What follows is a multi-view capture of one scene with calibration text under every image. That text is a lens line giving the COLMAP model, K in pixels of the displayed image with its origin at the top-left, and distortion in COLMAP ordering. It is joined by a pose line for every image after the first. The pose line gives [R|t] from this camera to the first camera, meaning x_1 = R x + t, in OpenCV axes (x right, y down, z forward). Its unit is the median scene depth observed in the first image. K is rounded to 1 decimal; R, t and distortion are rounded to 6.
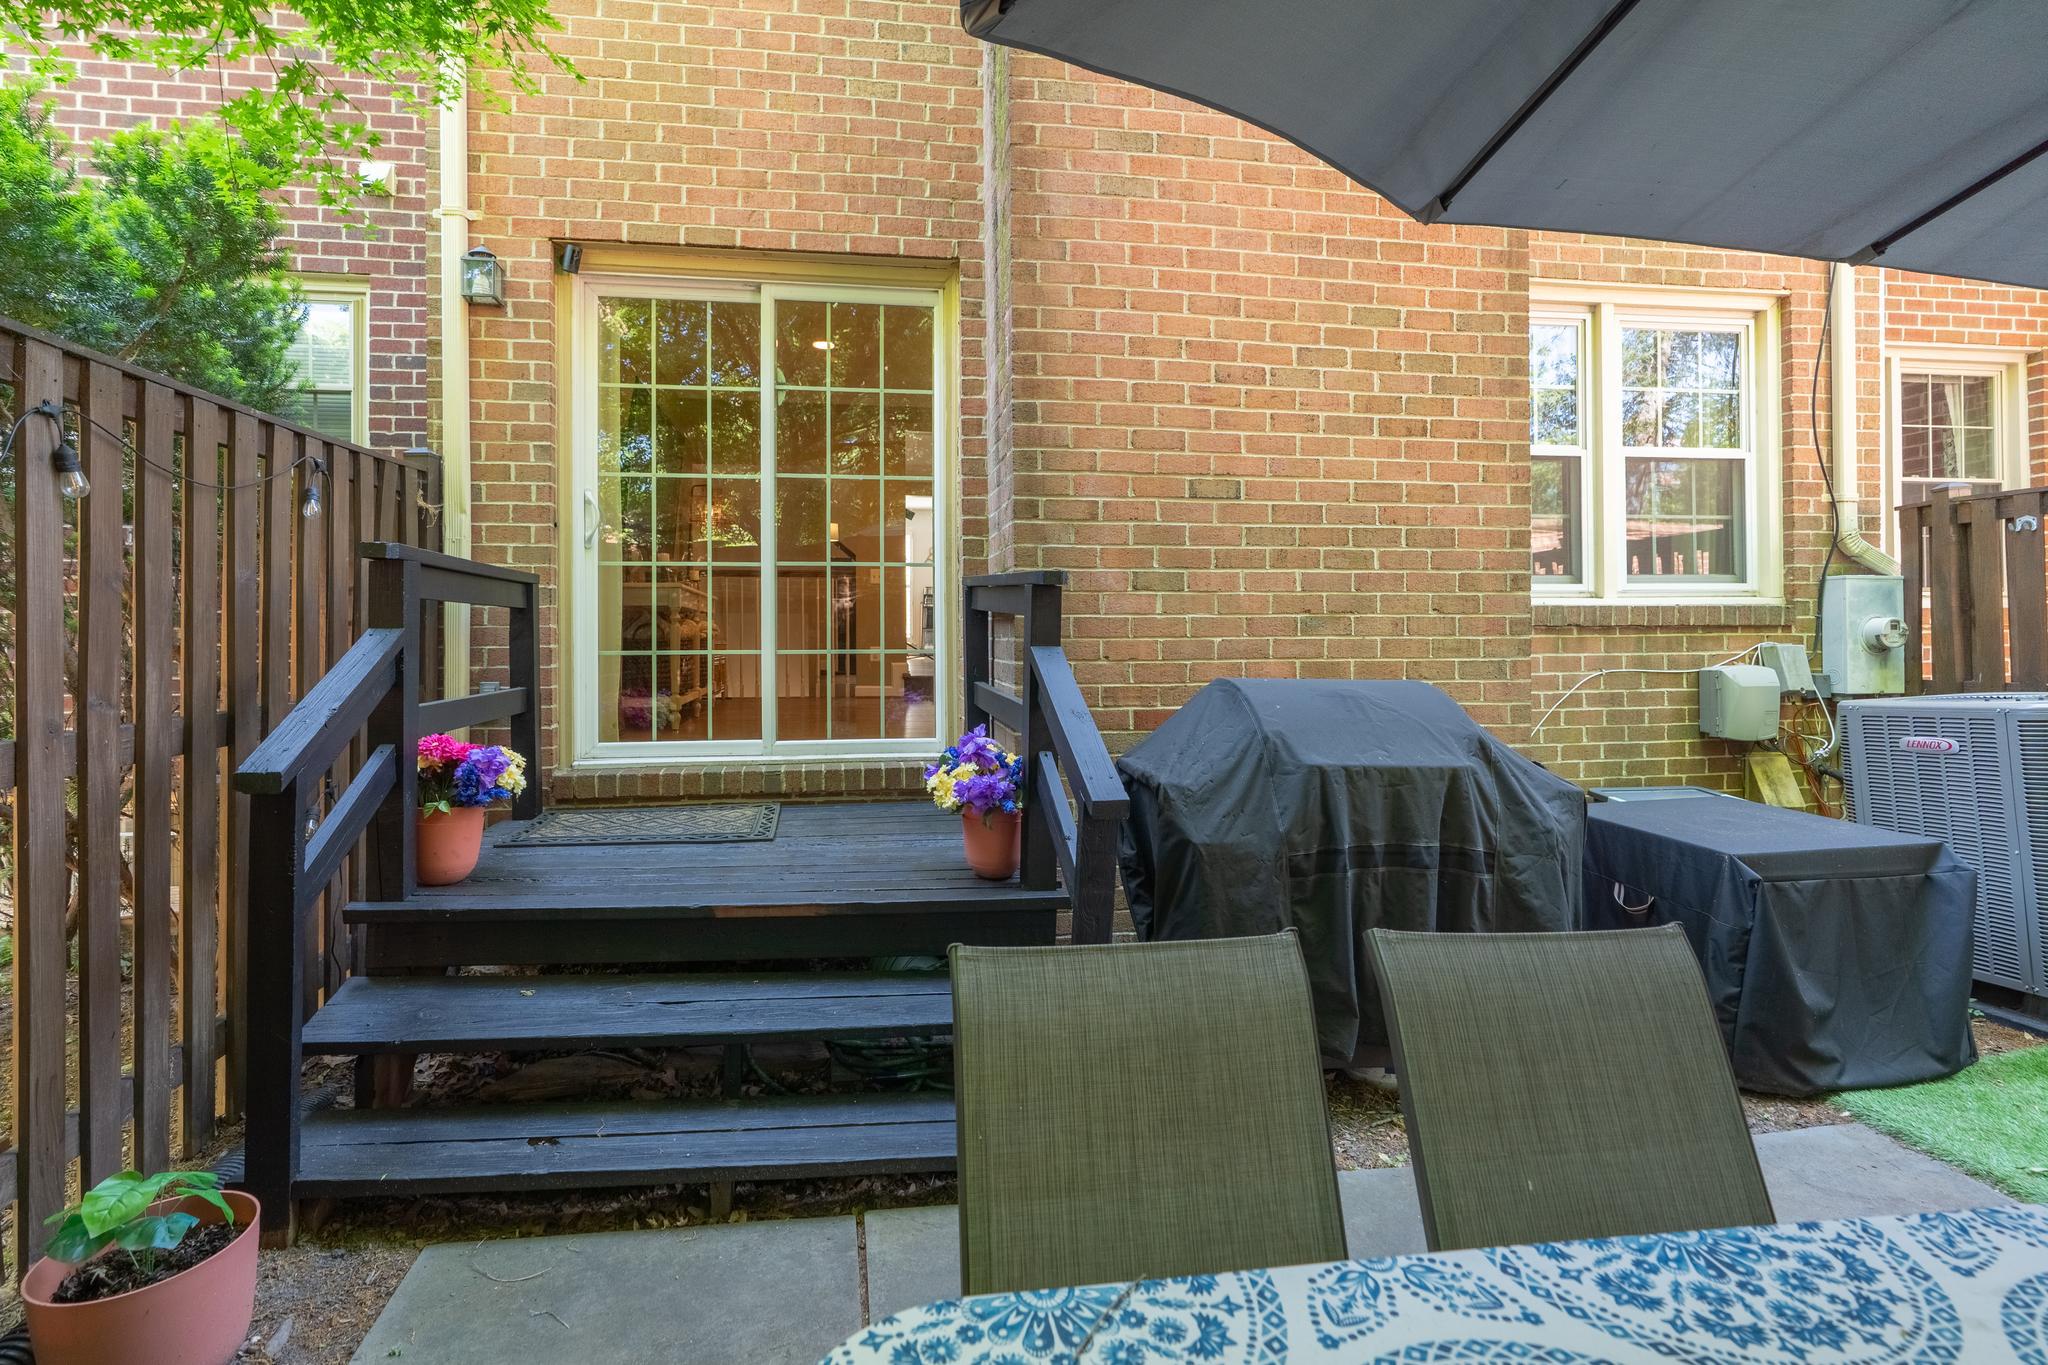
lens RADIAL K [[933.7, 0, 946.9], [0, 933.7, 629.3], [0, 0, 1]] dist [-0.003380, 0.002042]
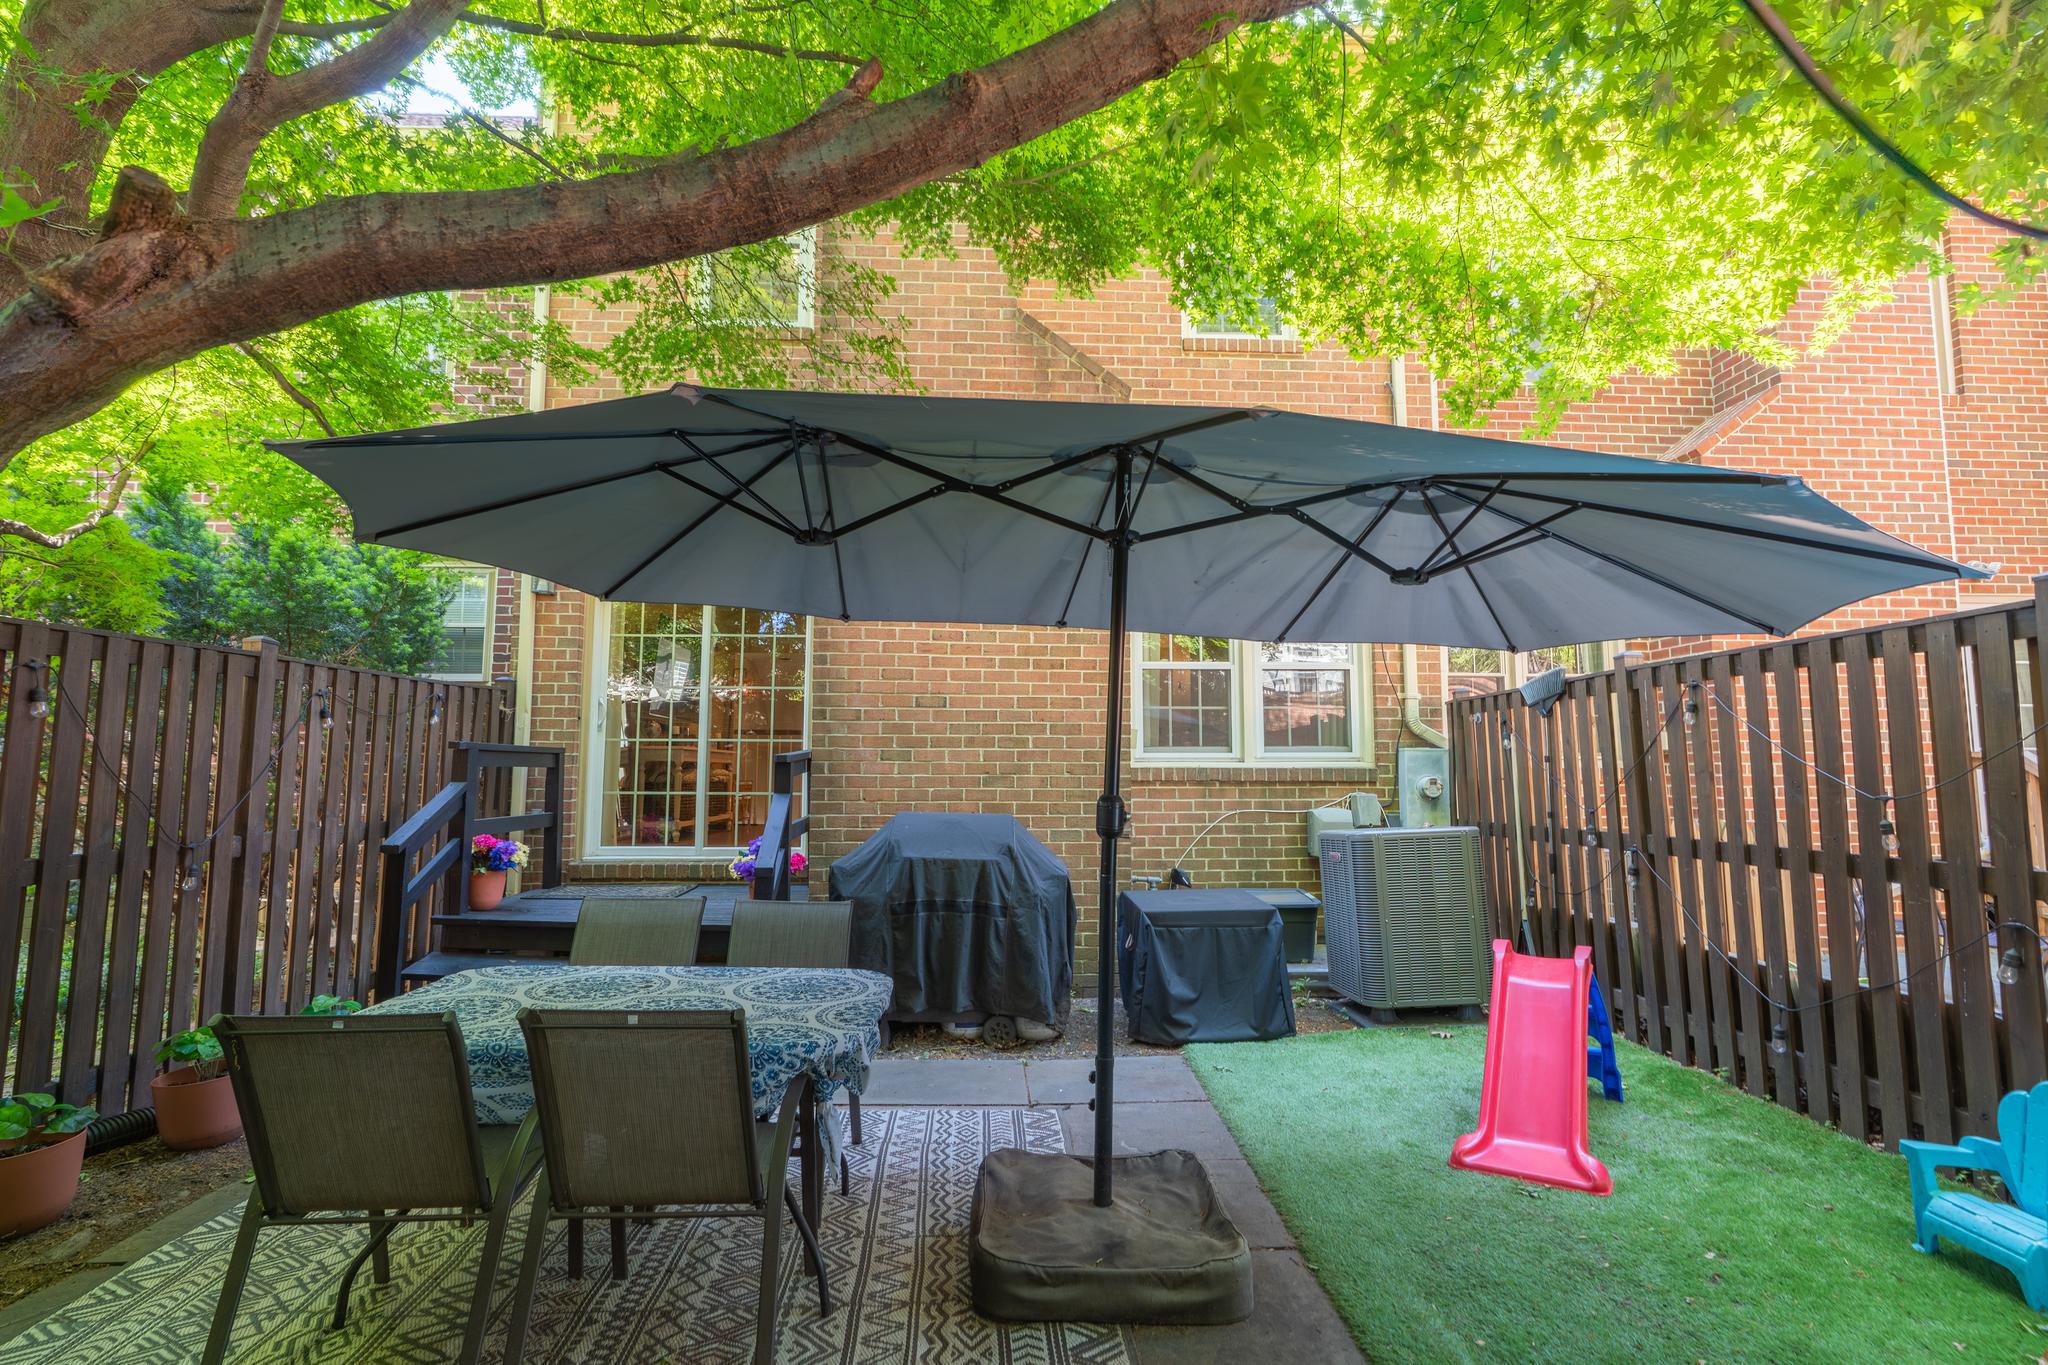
lens RADIAL K [[933.7, 0, 1020.6], [0, 933.7, 683.2], [0, 0, 1]] dist [-0.003380, 0.002042]
pose [[0.994902, -0.001782, -0.100828, 0.608878], [-0.006896, 0.996302, -0.085643, -0.036133], [0.100608, 0.085902, 0.991211, -0.681567]]
